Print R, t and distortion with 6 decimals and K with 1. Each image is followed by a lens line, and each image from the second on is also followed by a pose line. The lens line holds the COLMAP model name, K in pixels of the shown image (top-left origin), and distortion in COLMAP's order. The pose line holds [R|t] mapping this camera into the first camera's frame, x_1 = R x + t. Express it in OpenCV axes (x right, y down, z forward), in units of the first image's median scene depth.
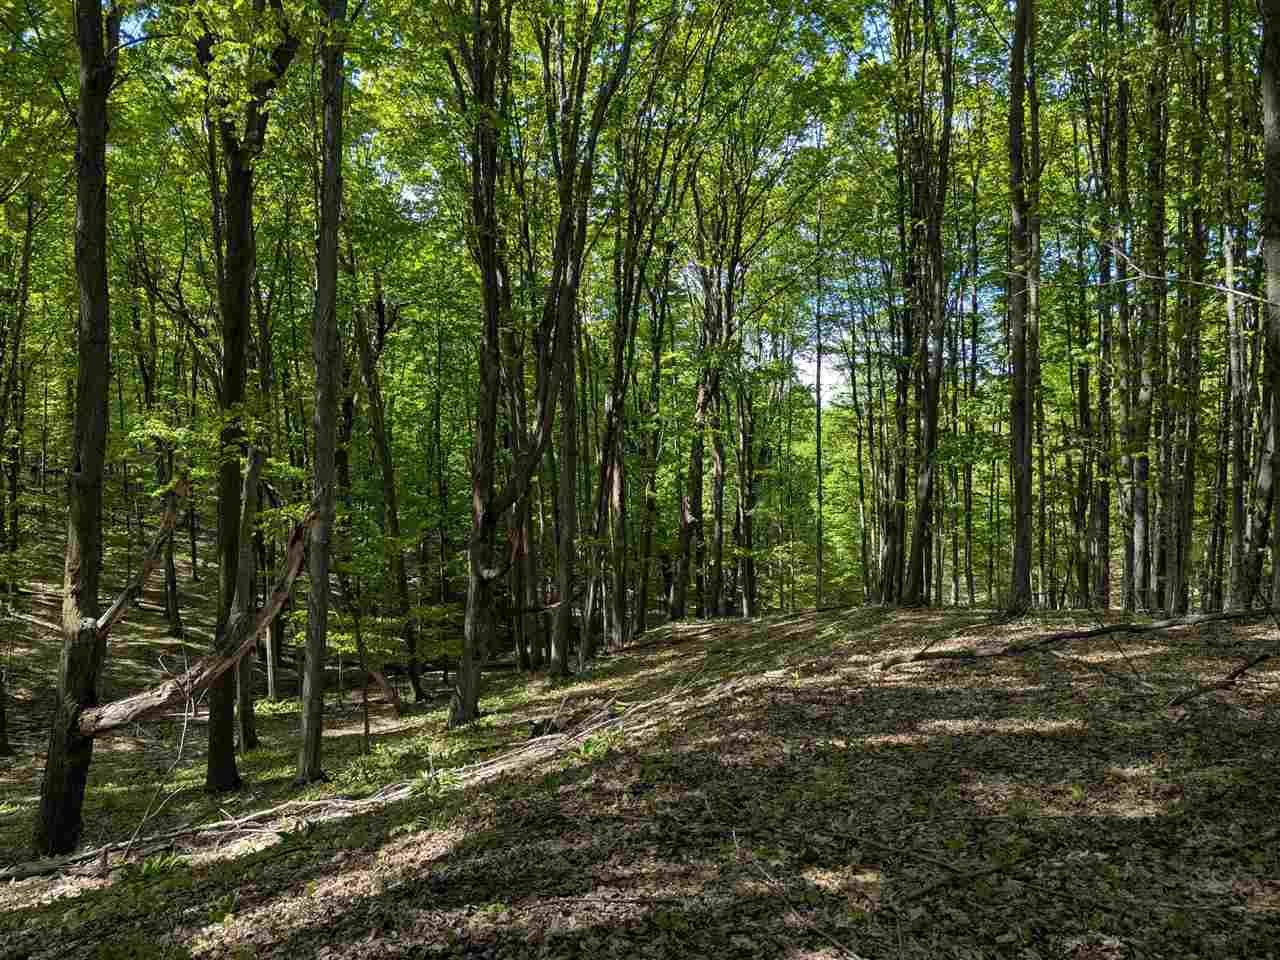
lens RADIAL K [[903.4, 0, 647.0], [0, 903.4, 491.0], [0, 0, 1]] dist [0.000961, -0.005839]
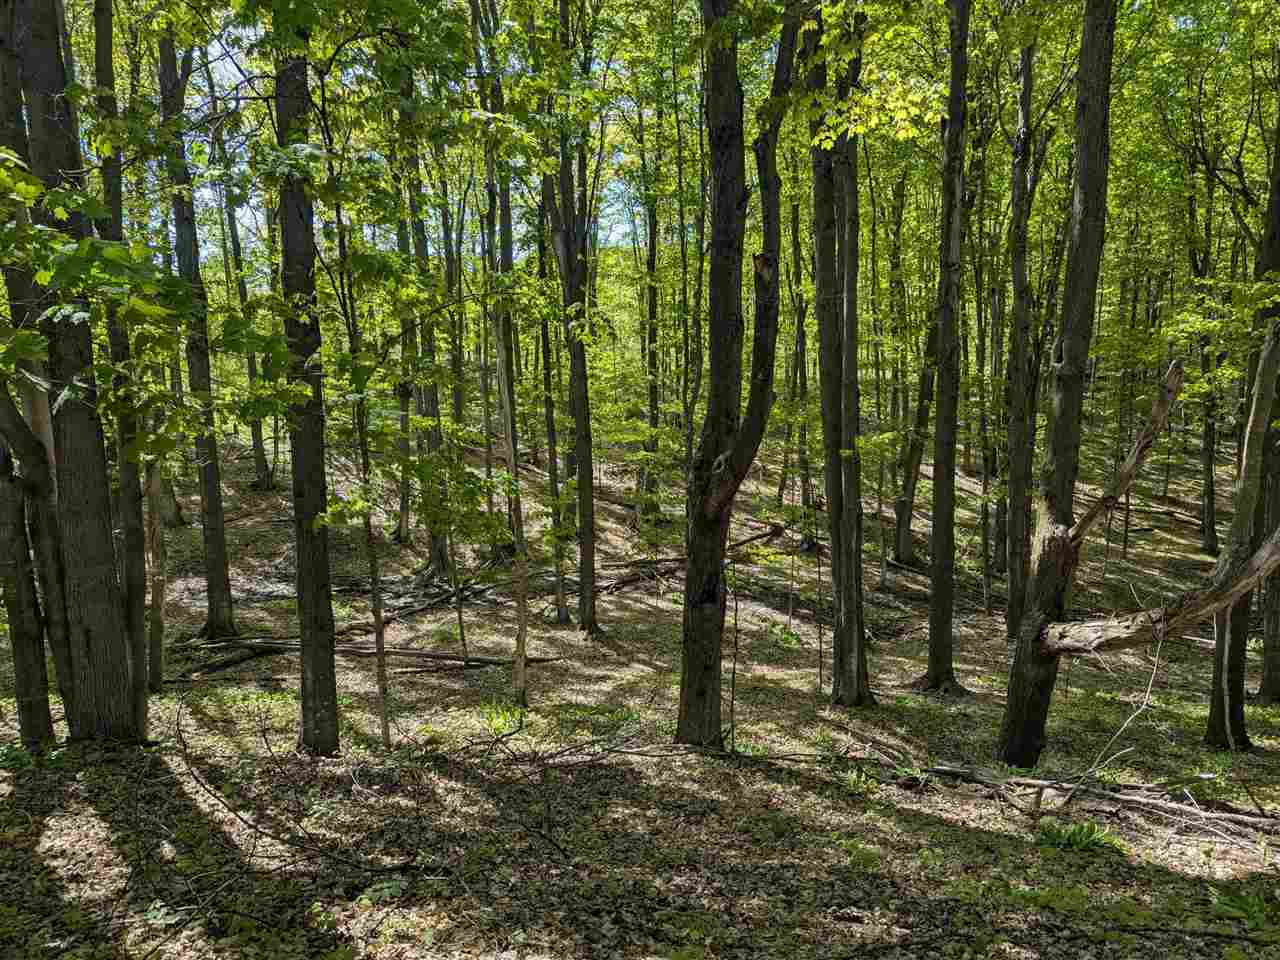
lens RADIAL K [[903.4, 0, 647.0], [0, 903.4, 491.0], [0, 0, 1]] dist [0.000961, -0.005839]
pose [[0.491597, 0.097597, -0.865337, -0.042527], [-0.009084, 0.994221, 0.106972, 0.013924], [0.870775, -0.044726, 0.489642, 0.196397]]
